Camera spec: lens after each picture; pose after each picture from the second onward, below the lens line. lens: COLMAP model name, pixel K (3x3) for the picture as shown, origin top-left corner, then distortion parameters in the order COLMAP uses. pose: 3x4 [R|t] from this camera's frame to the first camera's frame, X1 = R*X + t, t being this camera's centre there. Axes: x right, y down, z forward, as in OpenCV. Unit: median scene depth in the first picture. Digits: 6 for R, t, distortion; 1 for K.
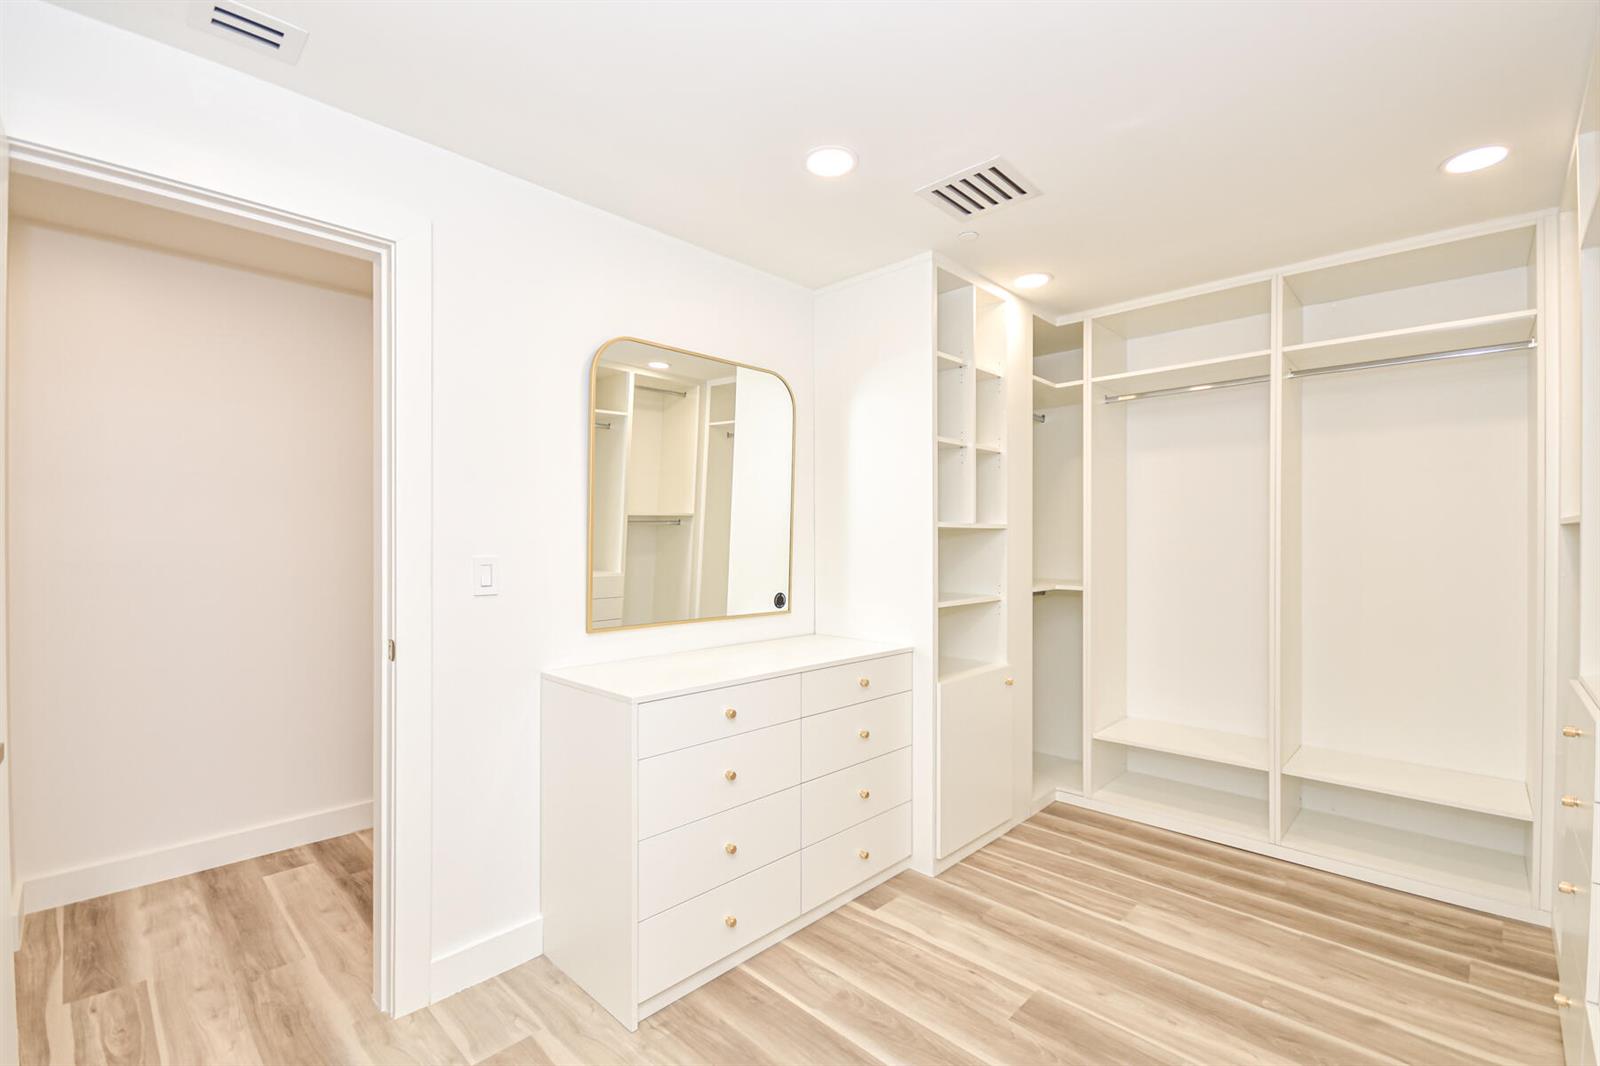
lens RADIAL K [[704.6, 0, 804.9], [0, 704.6, 531.1], [0, 0, 1]] dist [-0.002758, -0.002829]
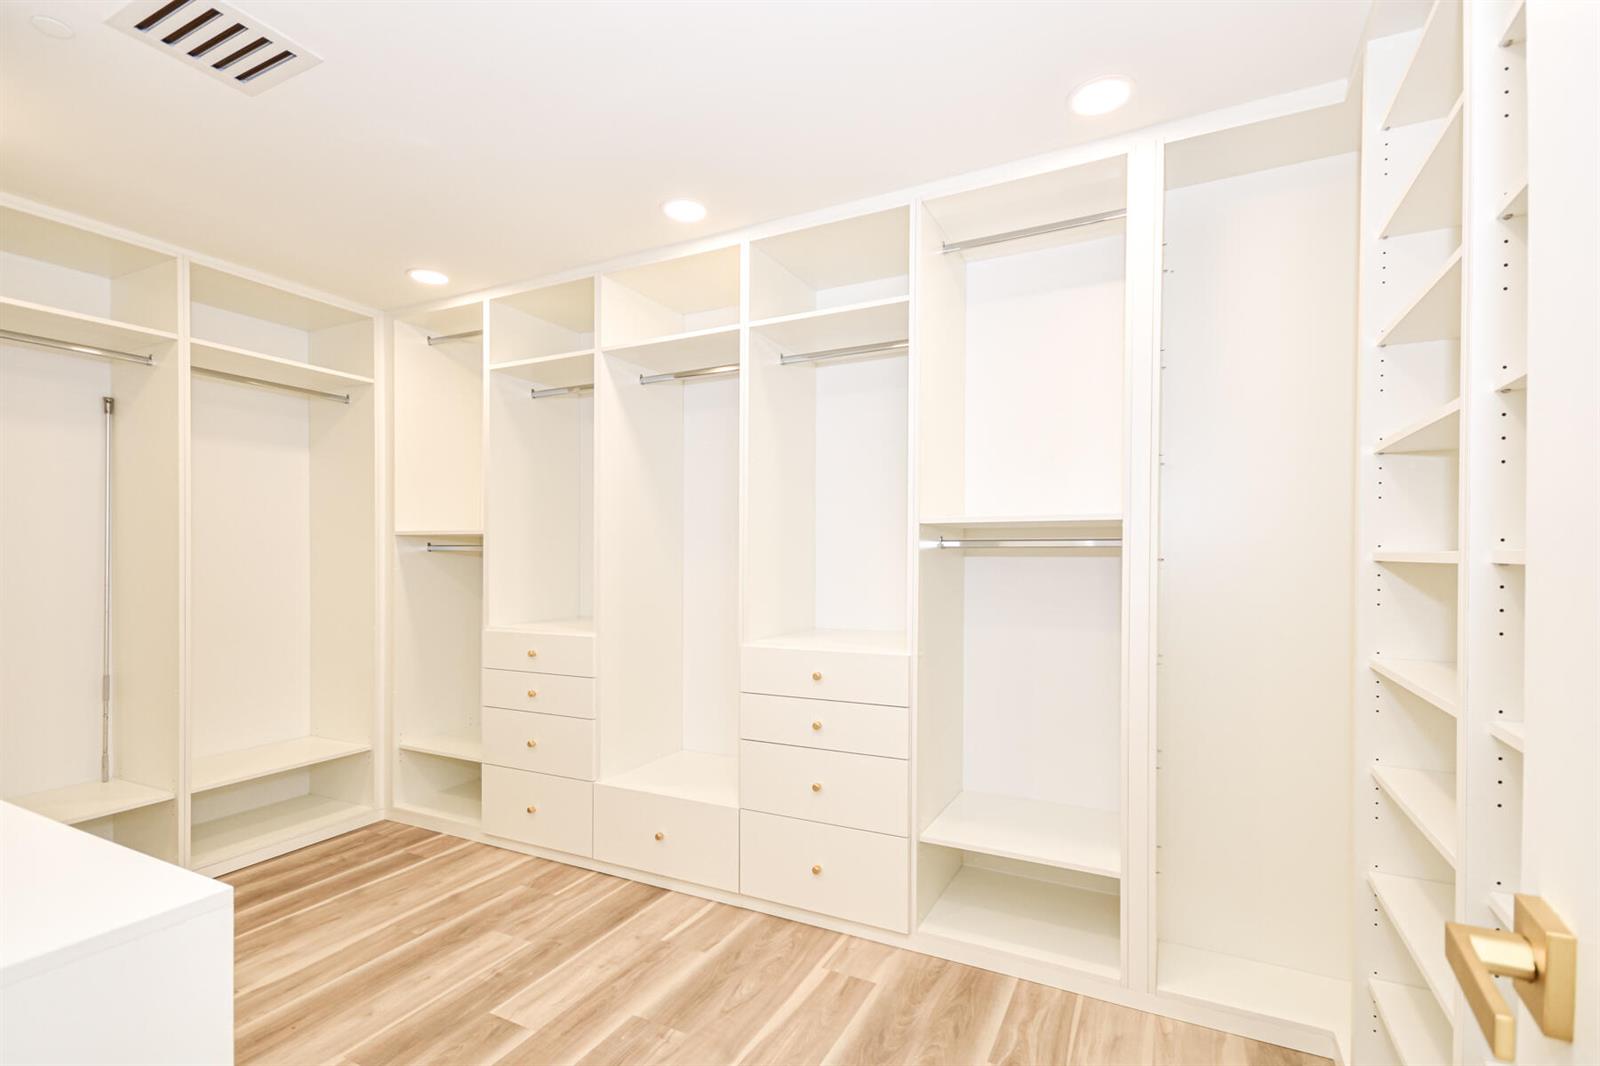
lens RADIAL K [[747.4, 0, 800.8], [0, 747.4, 550.4], [0, 0, 1]] dist [-0.002745, 0.000002]
pose [[-0.303153, 0.001987, 0.952940, -0.669775], [-0.012419, 0.999905, -0.006035, 0.022286], [-0.952861, -0.013664, -0.303100, 0.693053]]
